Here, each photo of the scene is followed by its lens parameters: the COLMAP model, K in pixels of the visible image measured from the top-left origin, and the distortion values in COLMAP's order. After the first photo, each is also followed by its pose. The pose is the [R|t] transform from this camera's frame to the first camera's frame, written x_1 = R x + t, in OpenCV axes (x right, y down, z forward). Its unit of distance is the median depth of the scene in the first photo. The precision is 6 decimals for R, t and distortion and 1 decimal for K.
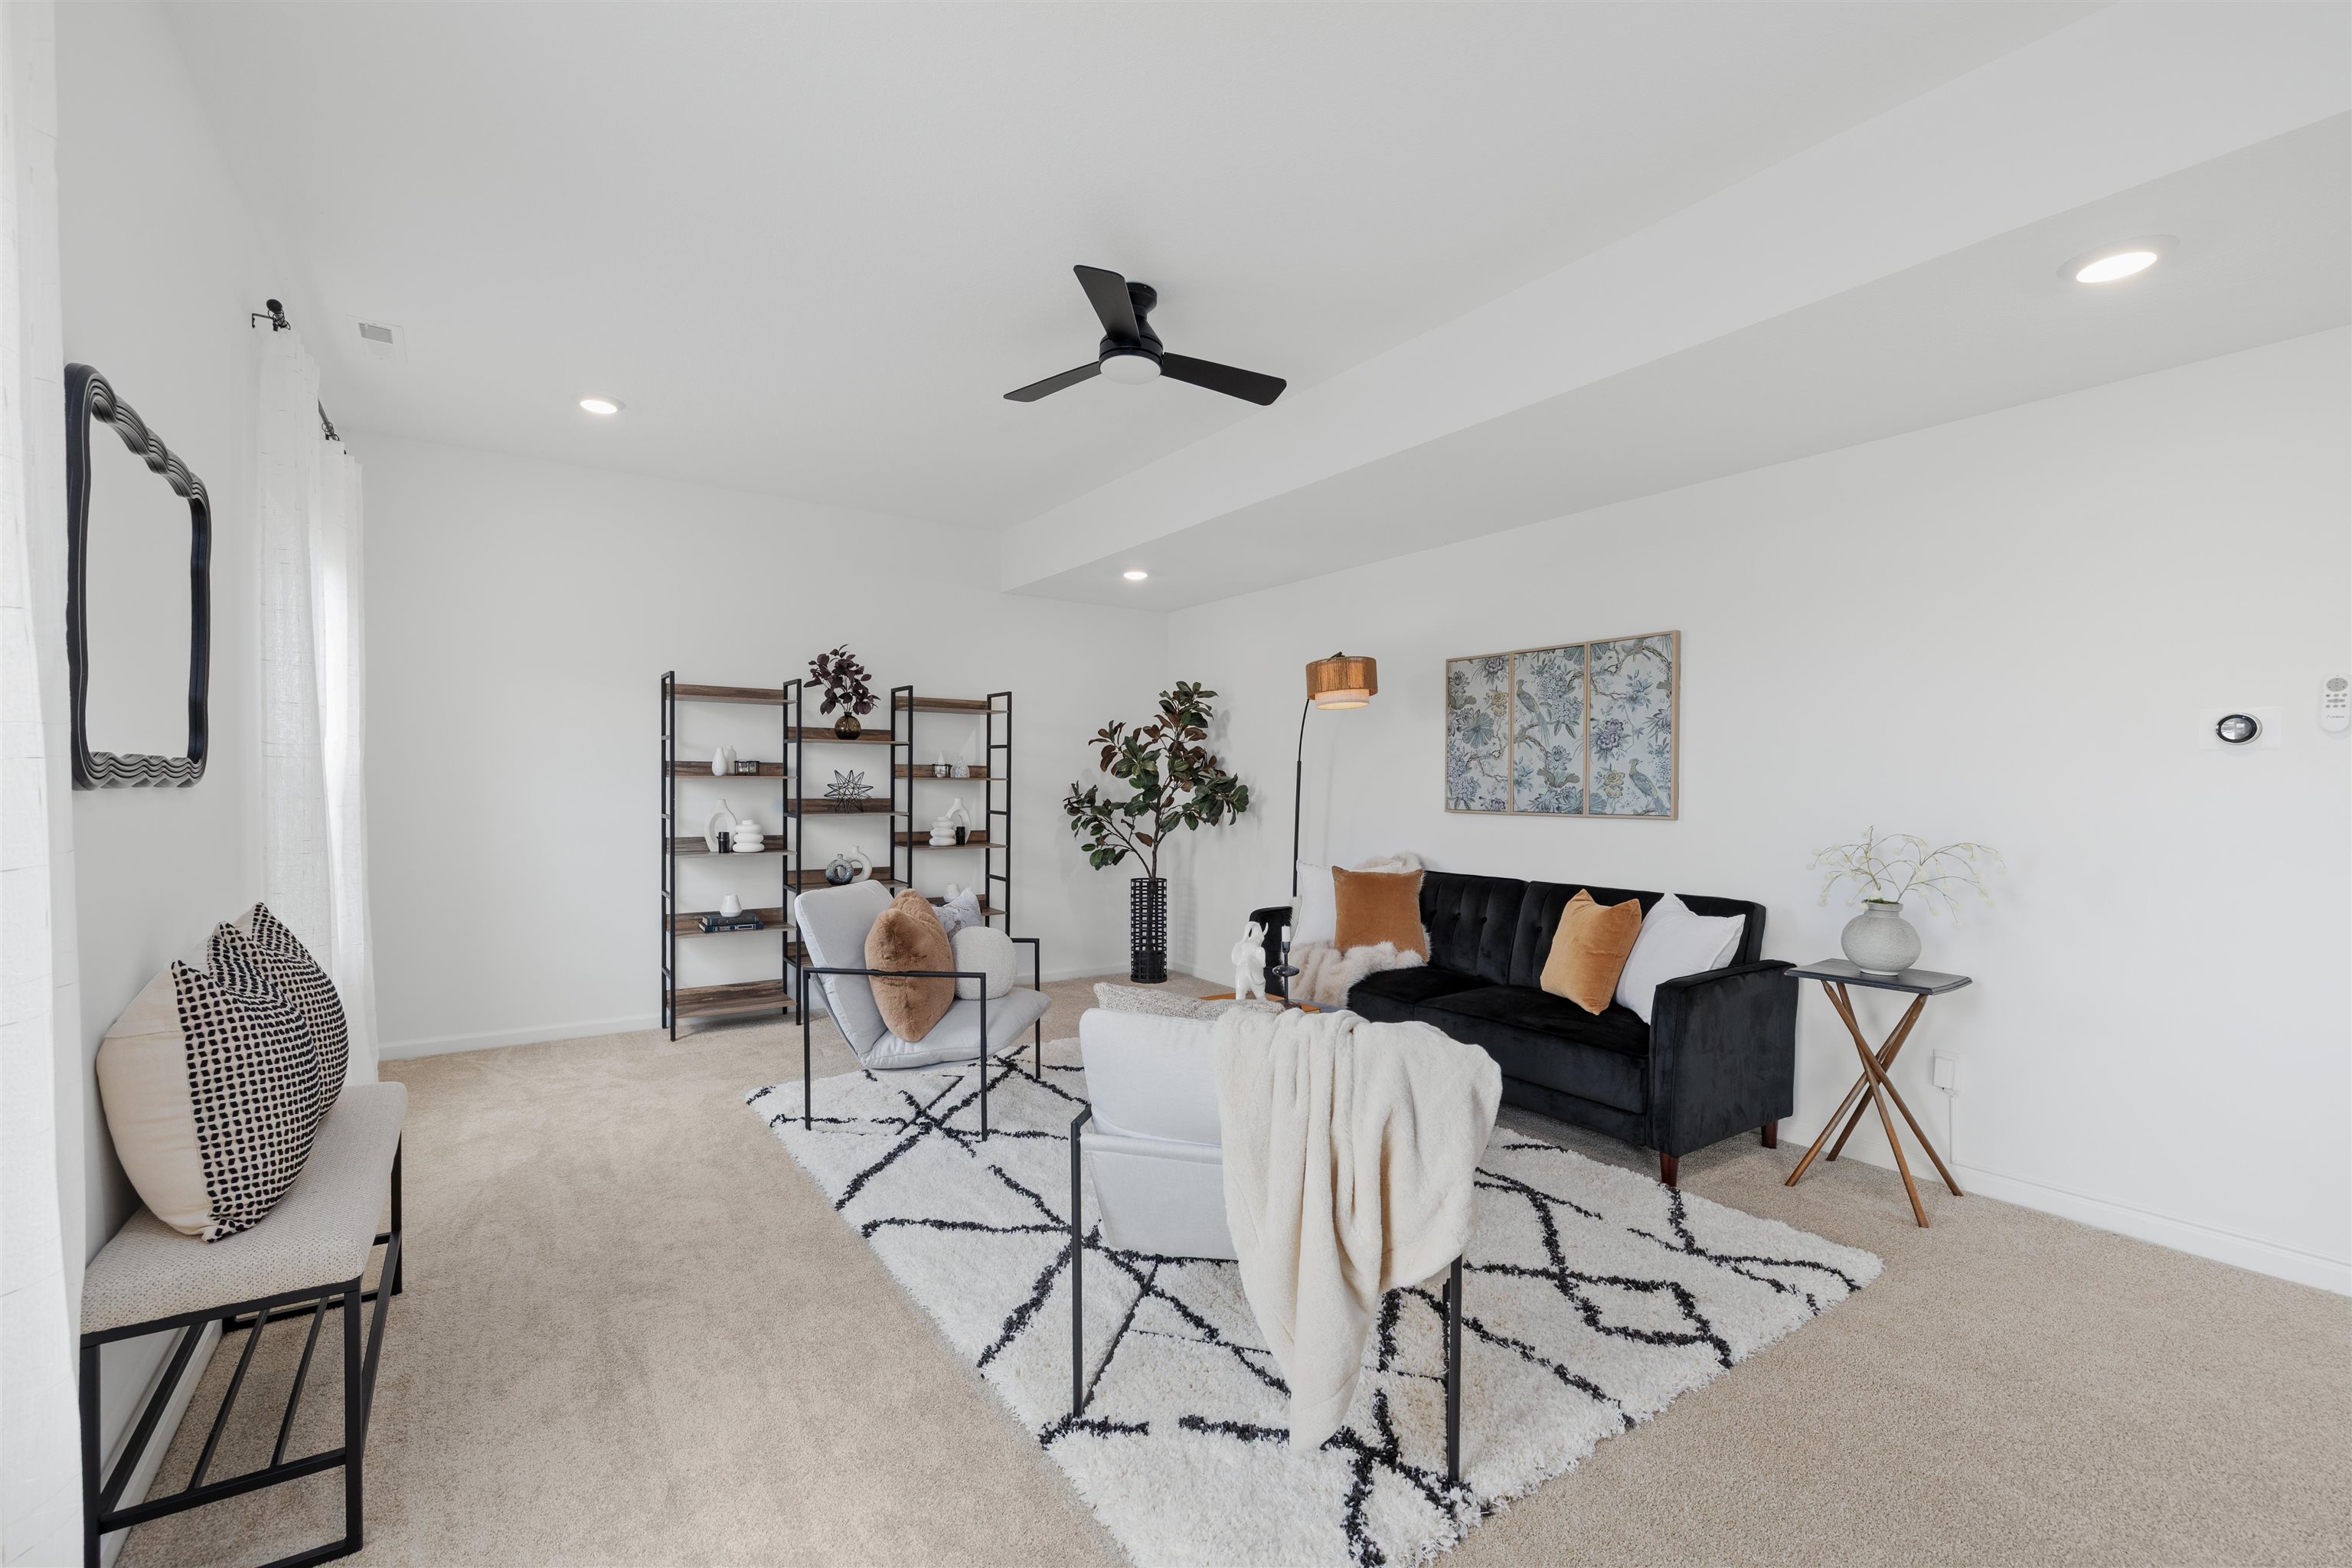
lens RADIAL K [[1016.4, 0, 1176.0], [0, 1016.4, 784.0], [0, 0, 1]] dist [0.103315, 0.000030]
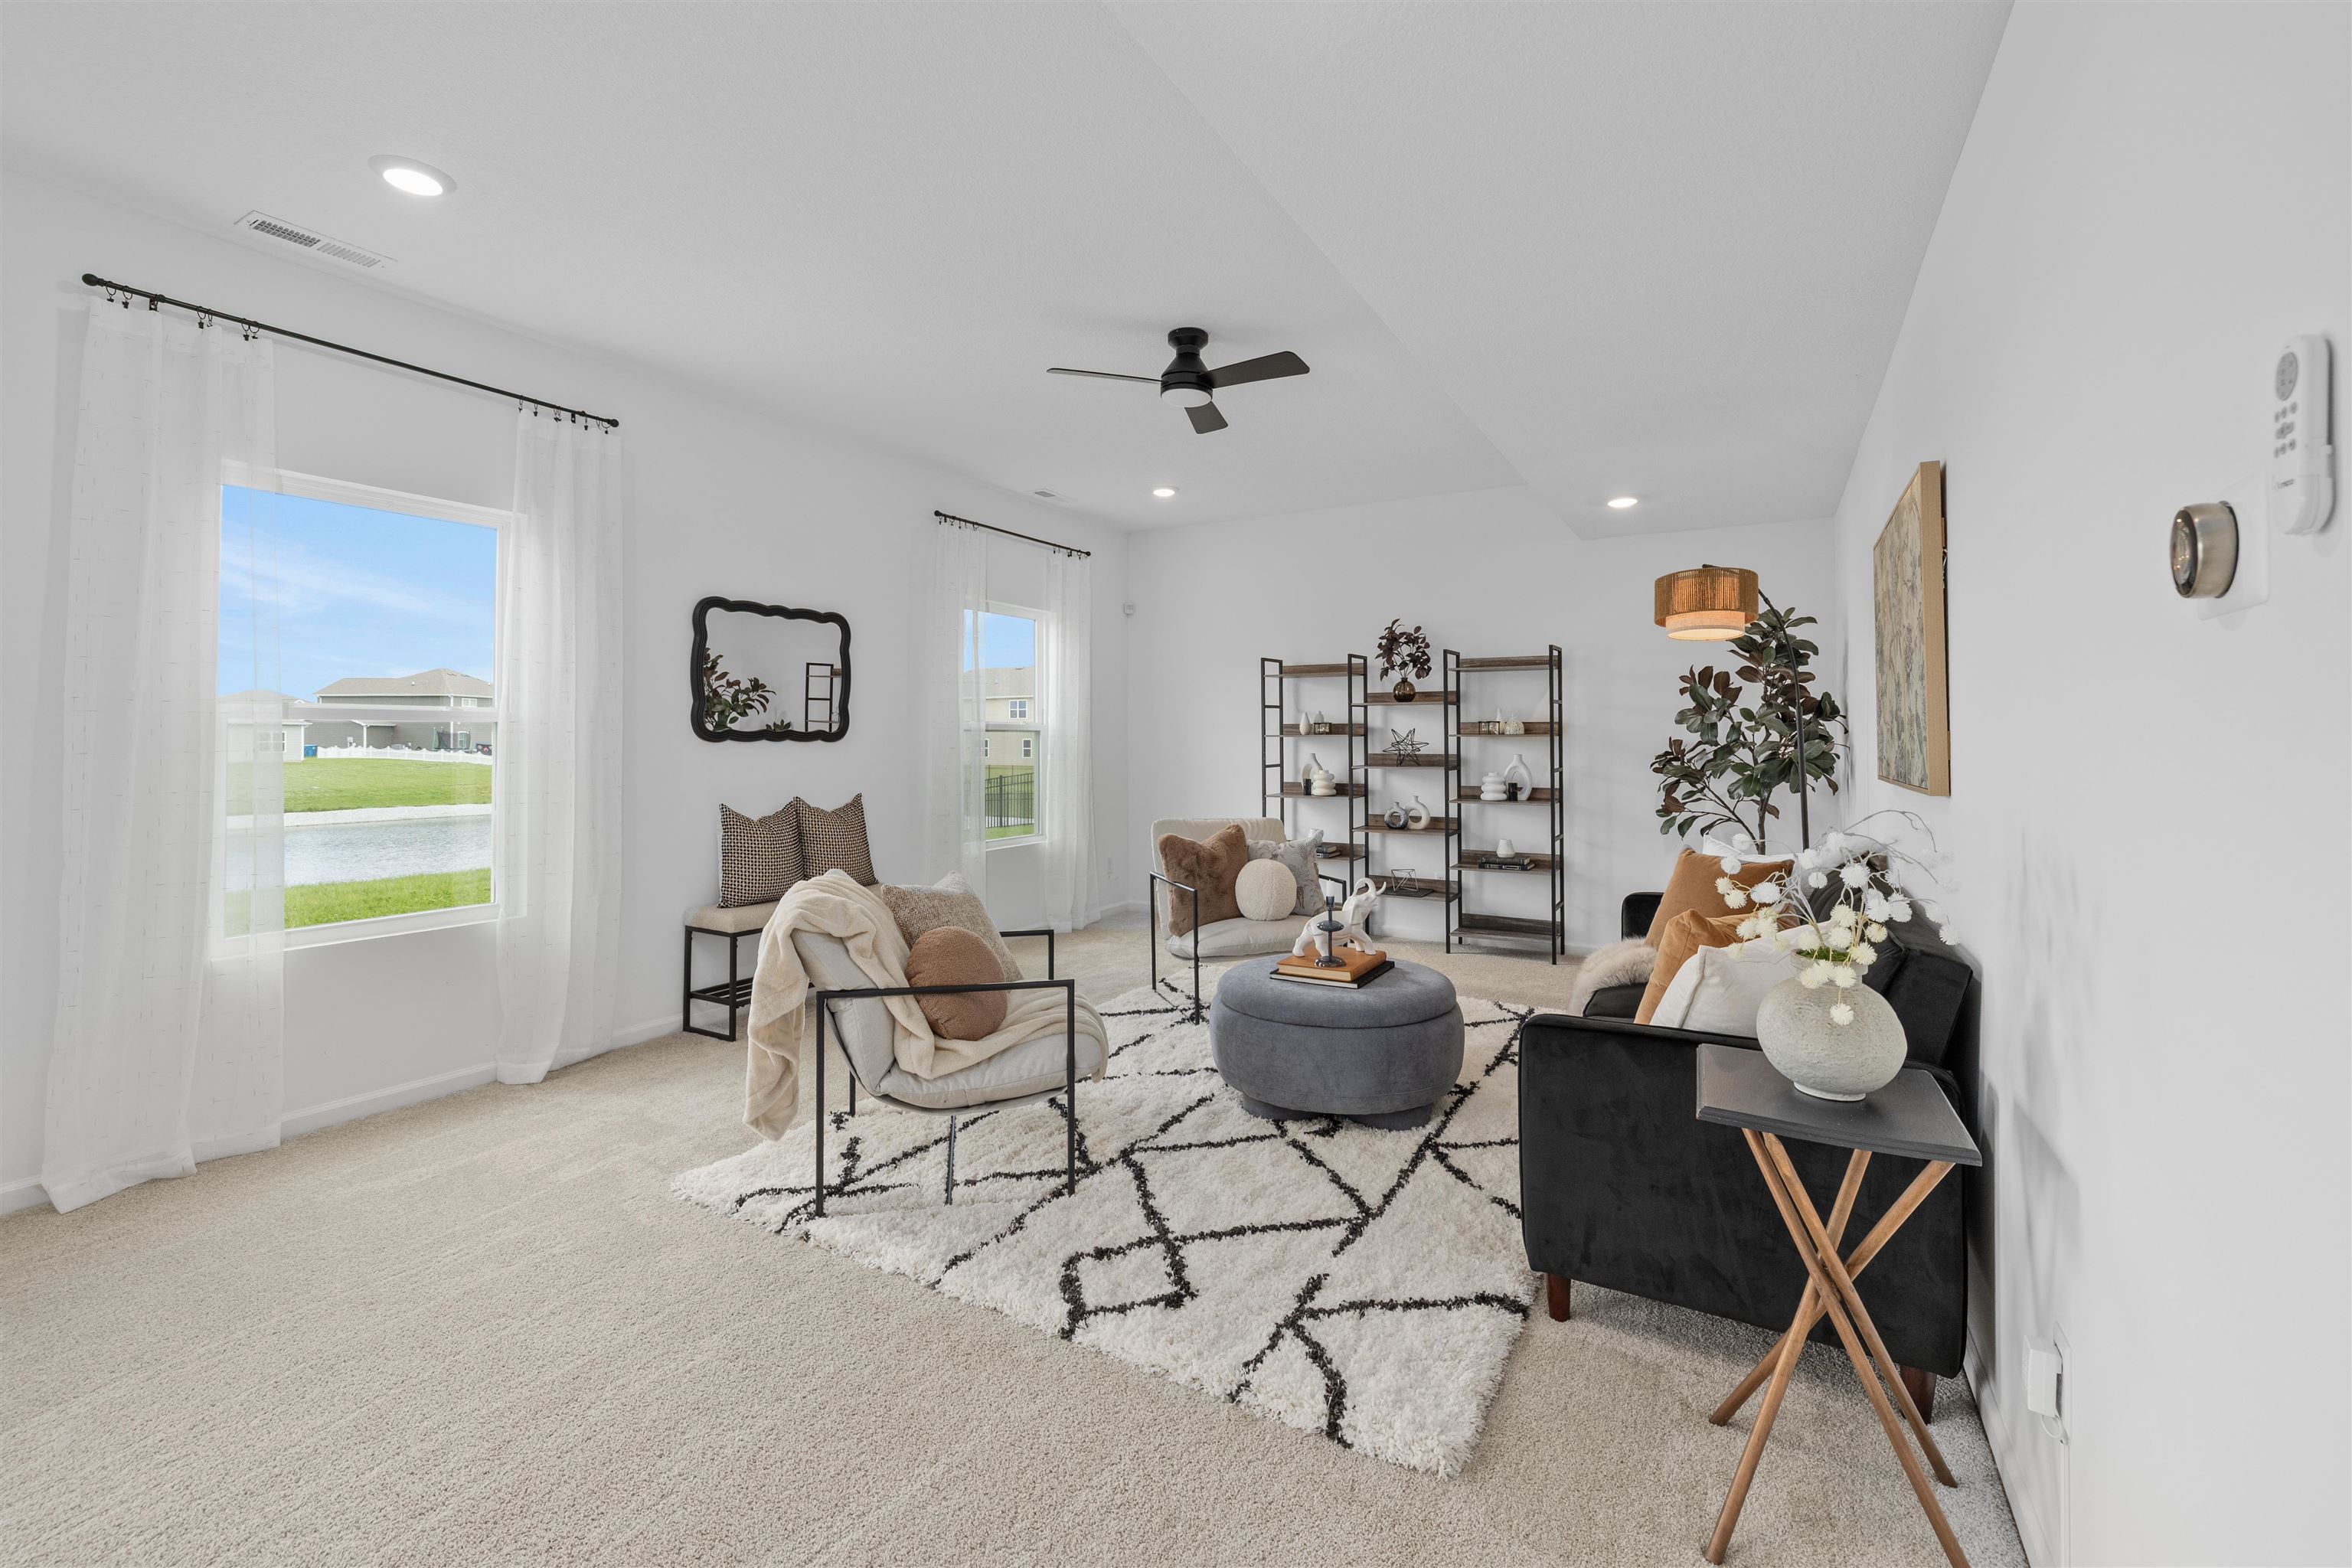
lens RADIAL K [[980.7, 0, 1180.0], [0, 980.7, 774.7], [0, 0, 1]] dist [0.000059, 0.000013]
pose [[0.424897, 0.028488, -0.904793, 0.572314], [-0.002134, 0.999533, 0.030469, 0.005620], [0.905239, -0.011016, 0.424760, 0.308510]]
